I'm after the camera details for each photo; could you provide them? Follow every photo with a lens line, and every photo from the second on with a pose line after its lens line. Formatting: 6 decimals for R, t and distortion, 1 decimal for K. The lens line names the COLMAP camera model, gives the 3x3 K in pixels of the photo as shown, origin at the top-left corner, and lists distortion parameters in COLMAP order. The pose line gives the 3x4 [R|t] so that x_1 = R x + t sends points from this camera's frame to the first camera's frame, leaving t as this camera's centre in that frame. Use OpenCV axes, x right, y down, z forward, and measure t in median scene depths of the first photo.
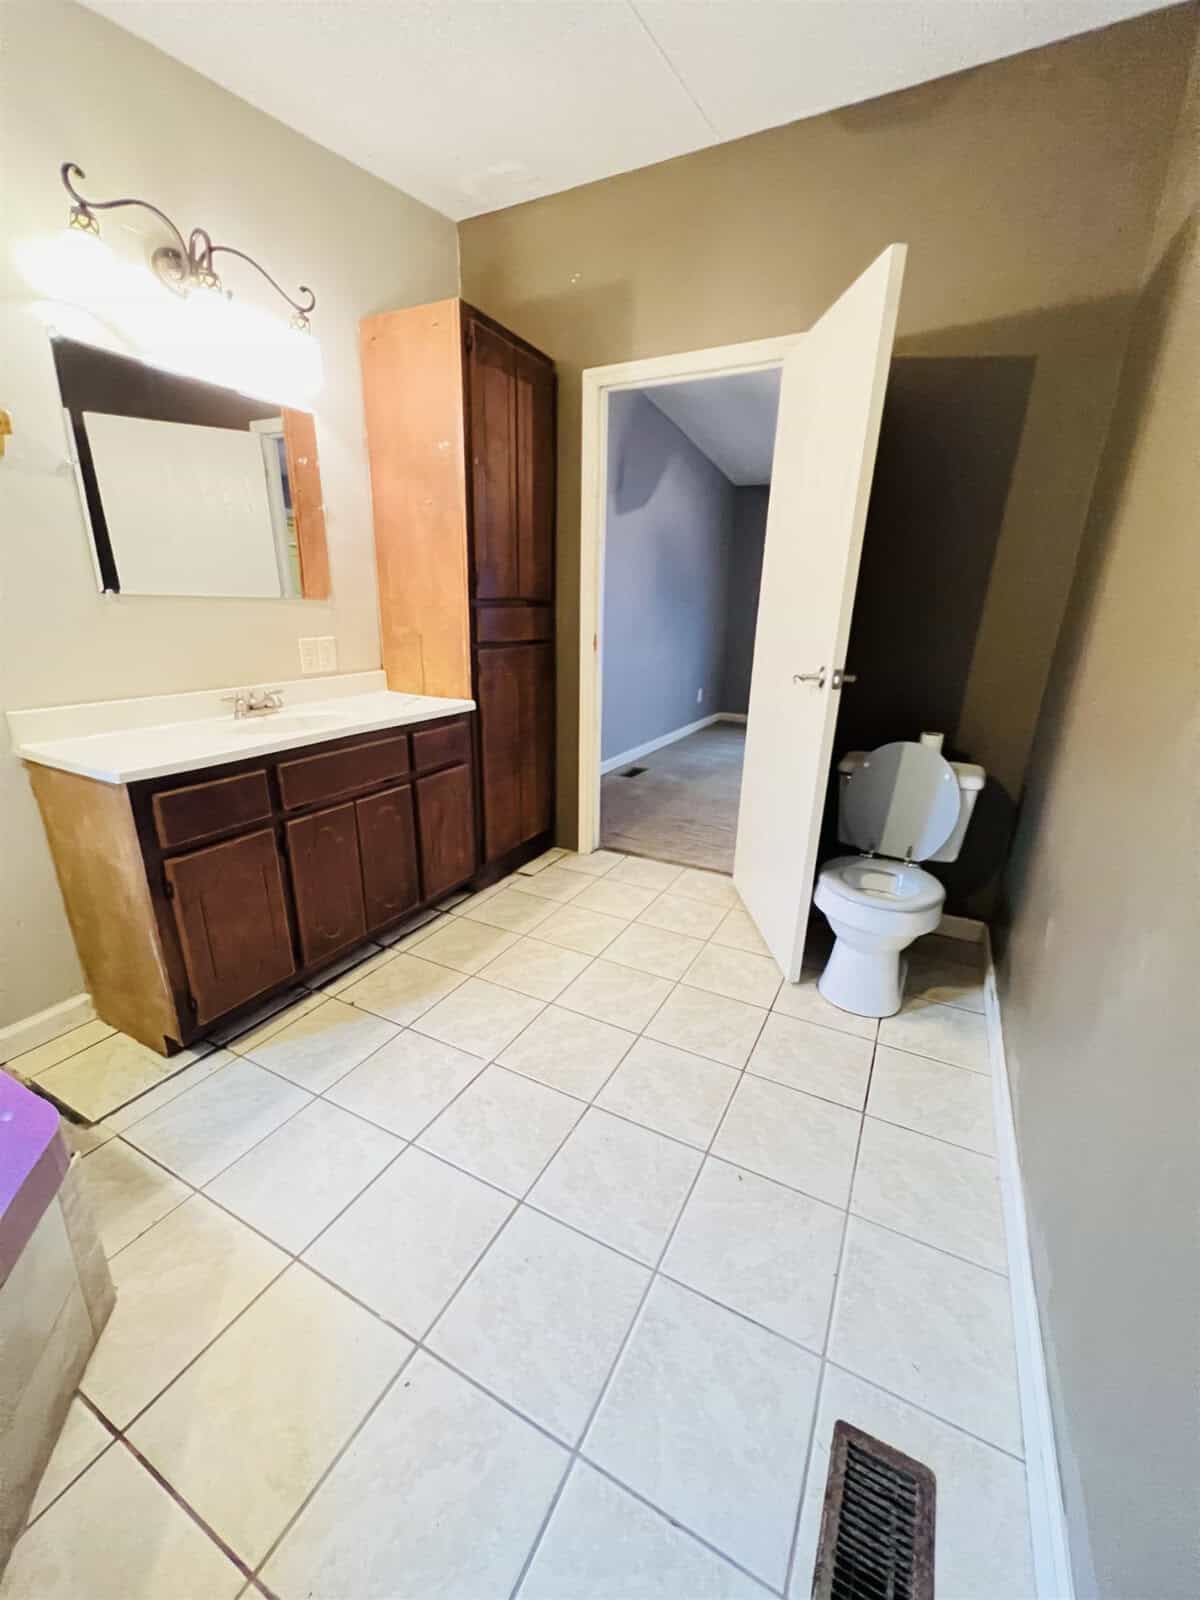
lens RADIAL K [[633.1, 0, 600.0], [0, 633.1, 800.0], [0, 0, 1]] dist [0.017912, -0.000213]
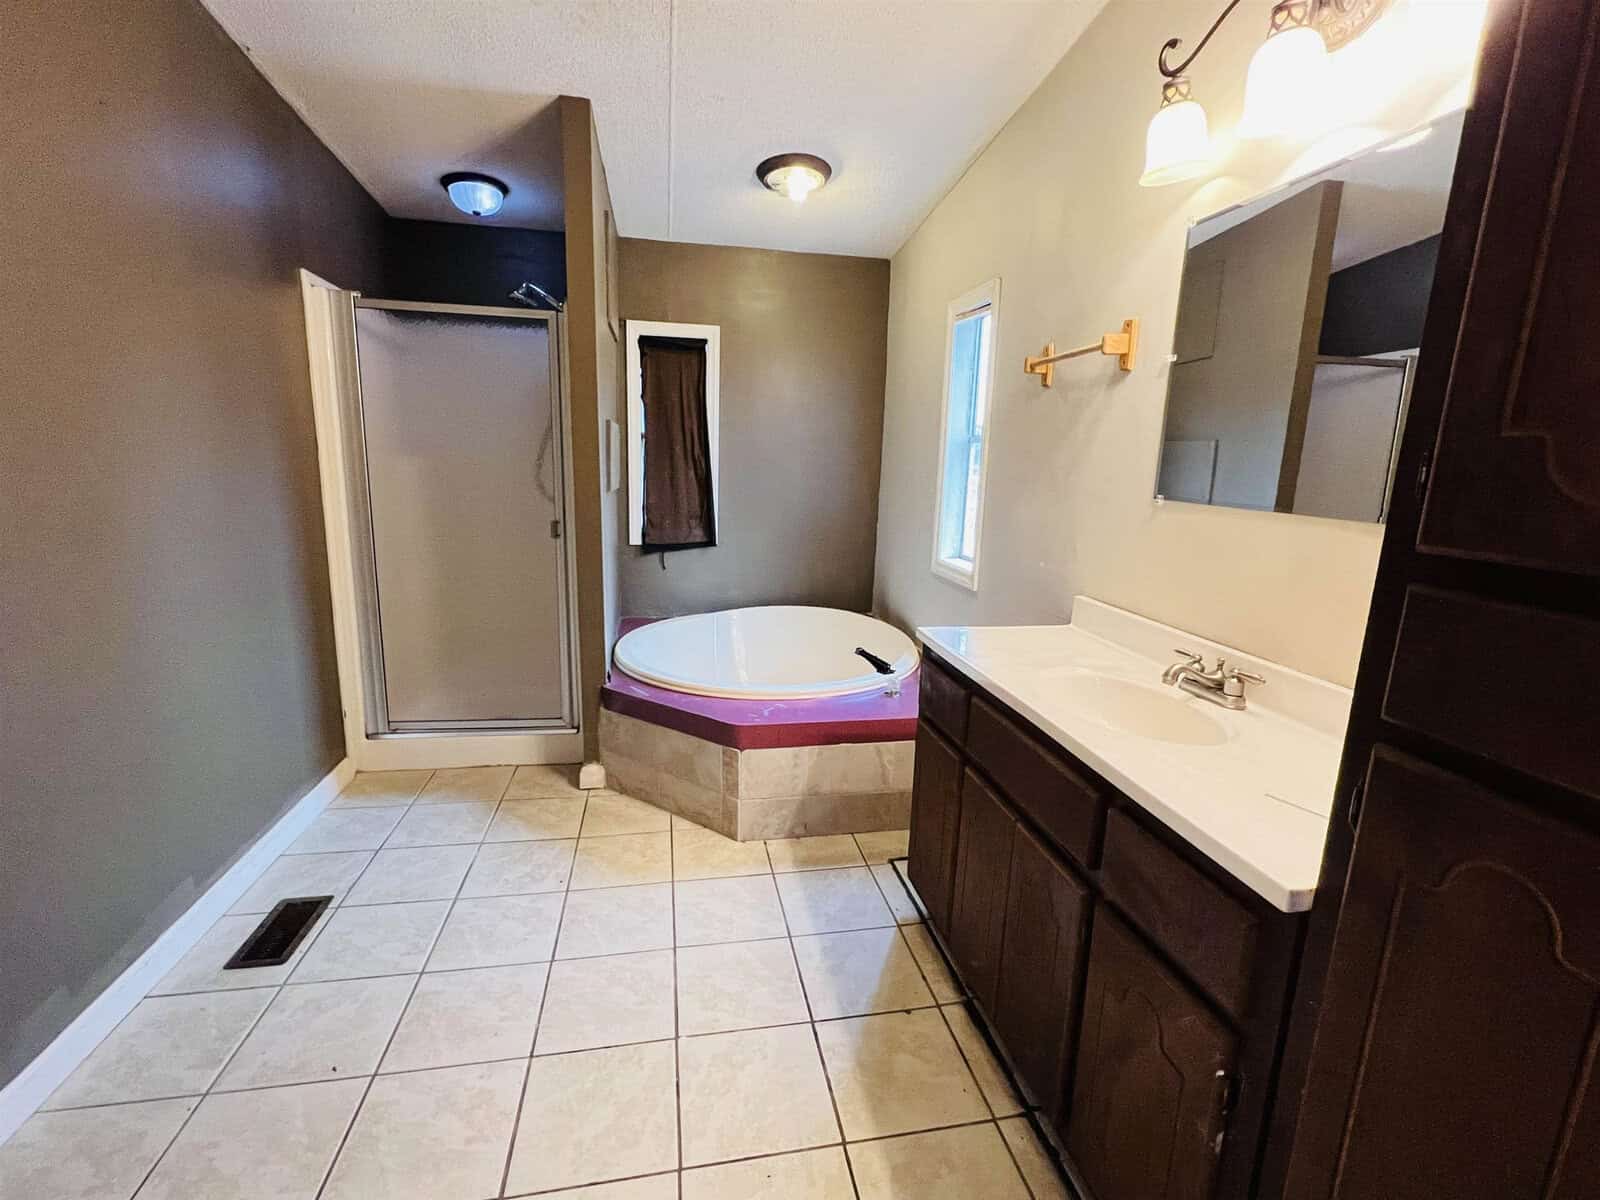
lens RADIAL K [[733.6, 0, 800.0], [0, 733.6, 600.0], [0, 0, 1]] dist [0.000023, 0.000017]
pose [[-0.783958, 0.078924, -0.615776, 0.207675], [-0.235334, 0.880078, 0.412408, -0.440758], [0.574480, 0.468224, -0.671371, 1.299144]]
